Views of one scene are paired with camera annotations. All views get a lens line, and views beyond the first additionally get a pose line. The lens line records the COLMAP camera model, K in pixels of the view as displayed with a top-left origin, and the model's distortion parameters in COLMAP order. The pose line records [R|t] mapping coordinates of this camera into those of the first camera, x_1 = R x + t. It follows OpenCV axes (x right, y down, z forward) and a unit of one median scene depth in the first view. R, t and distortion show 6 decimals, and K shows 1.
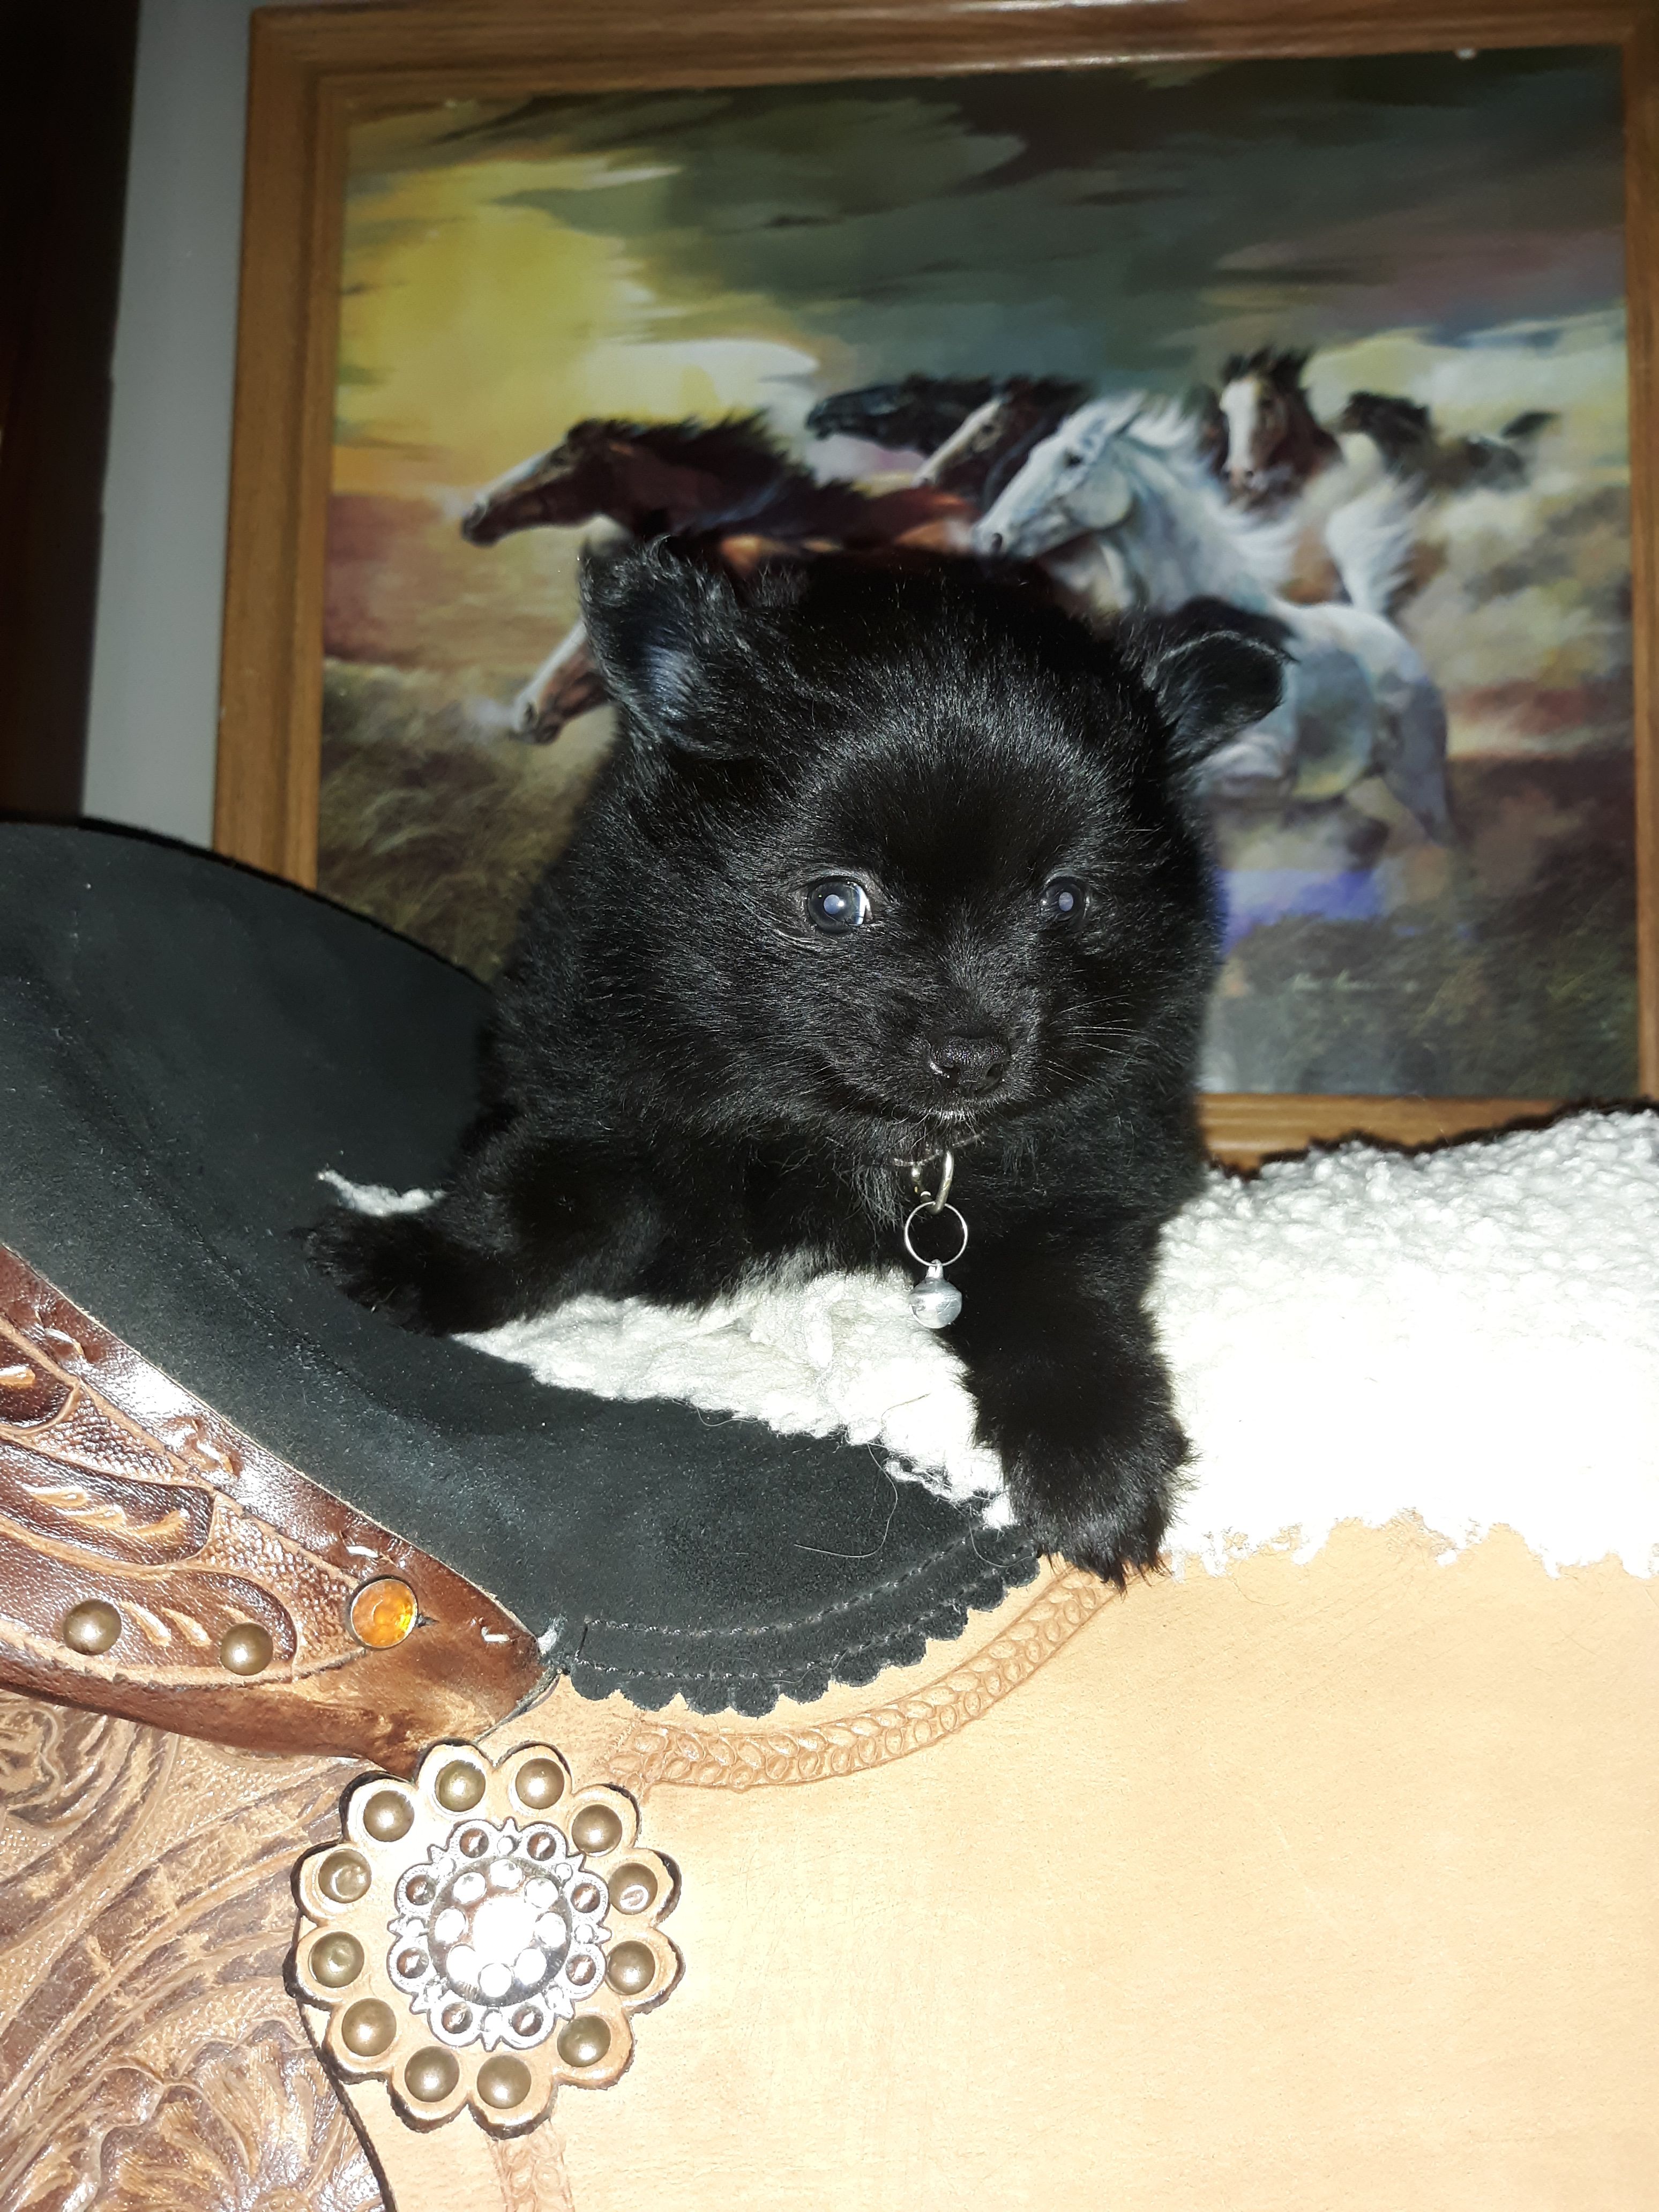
lens RADIAL K [[1843.9, 0, 829.5], [0, 1843.9, 1106.0], [0, 0, 1]] dist [-0.075820, 0.041583]
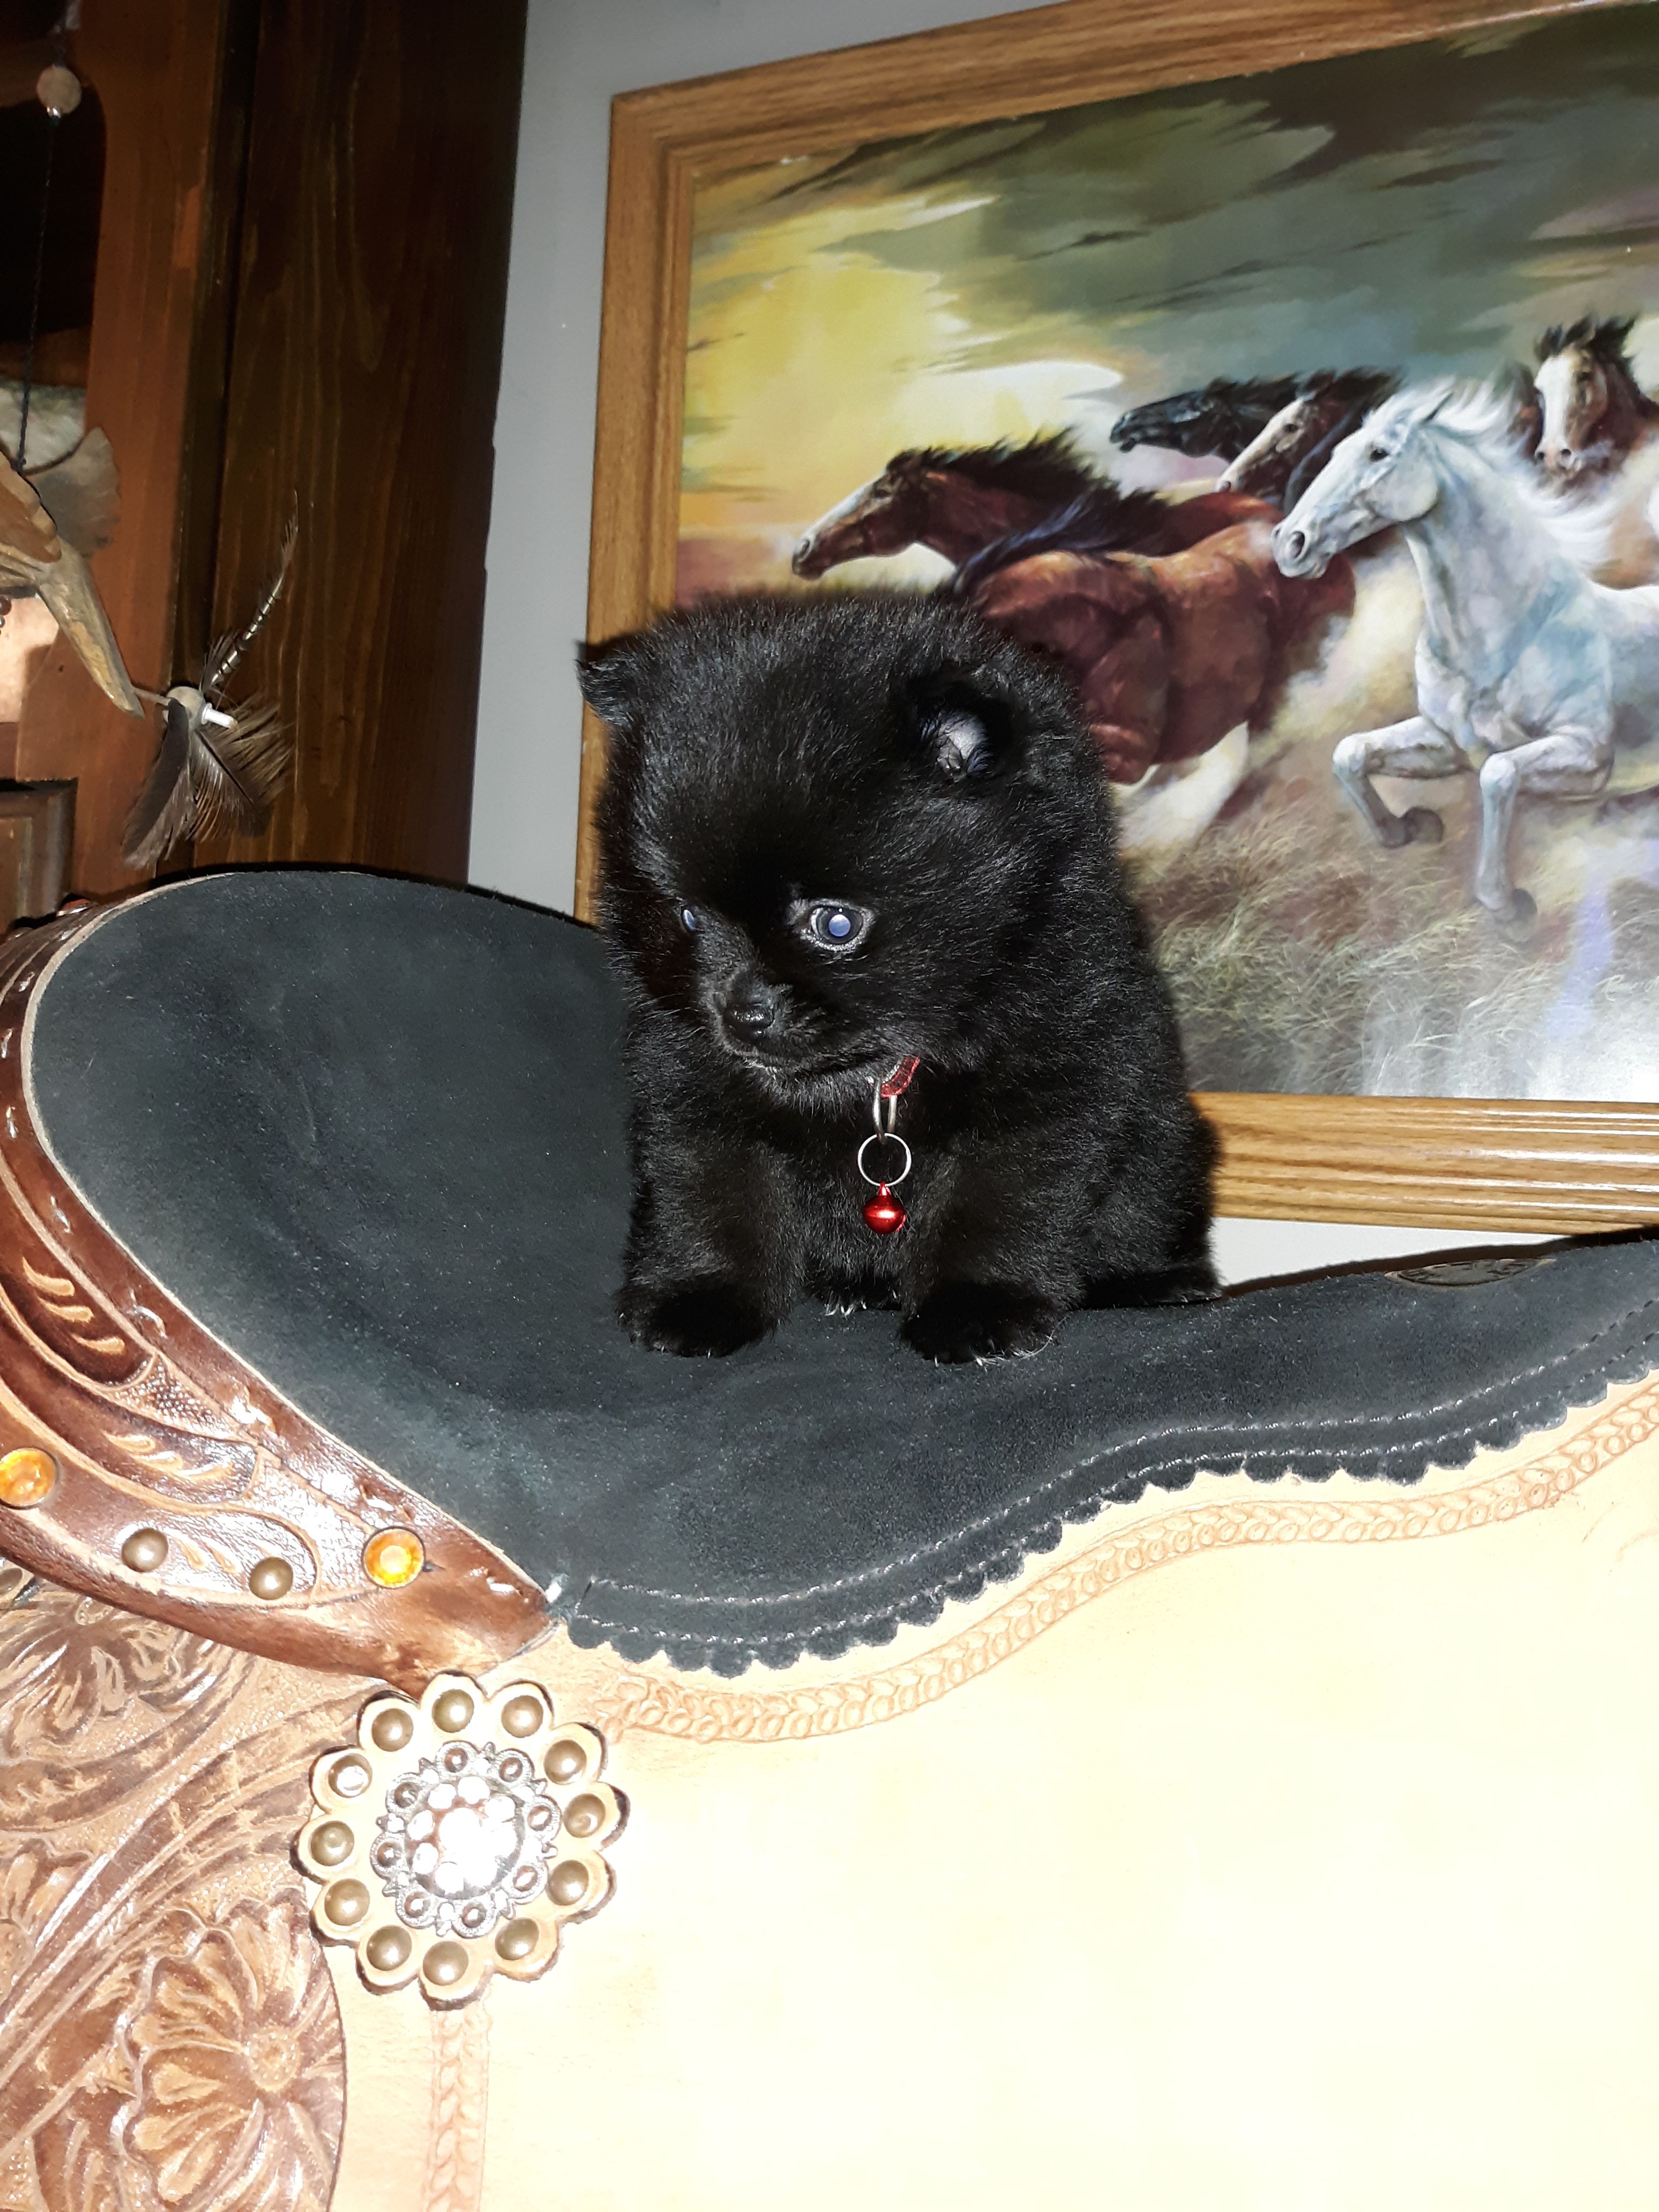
lens RADIAL K [[1813.9, 0, 829.5], [0, 1813.9, 1106.0], [0, 0, 1]] dist [-0.051555, 0.016619]
pose [[0.960677, 0.011861, -0.277415, 0.313100], [-0.008696, 0.999882, 0.012638, -0.029454], [0.277532, -0.009729, 0.960667, -0.038308]]
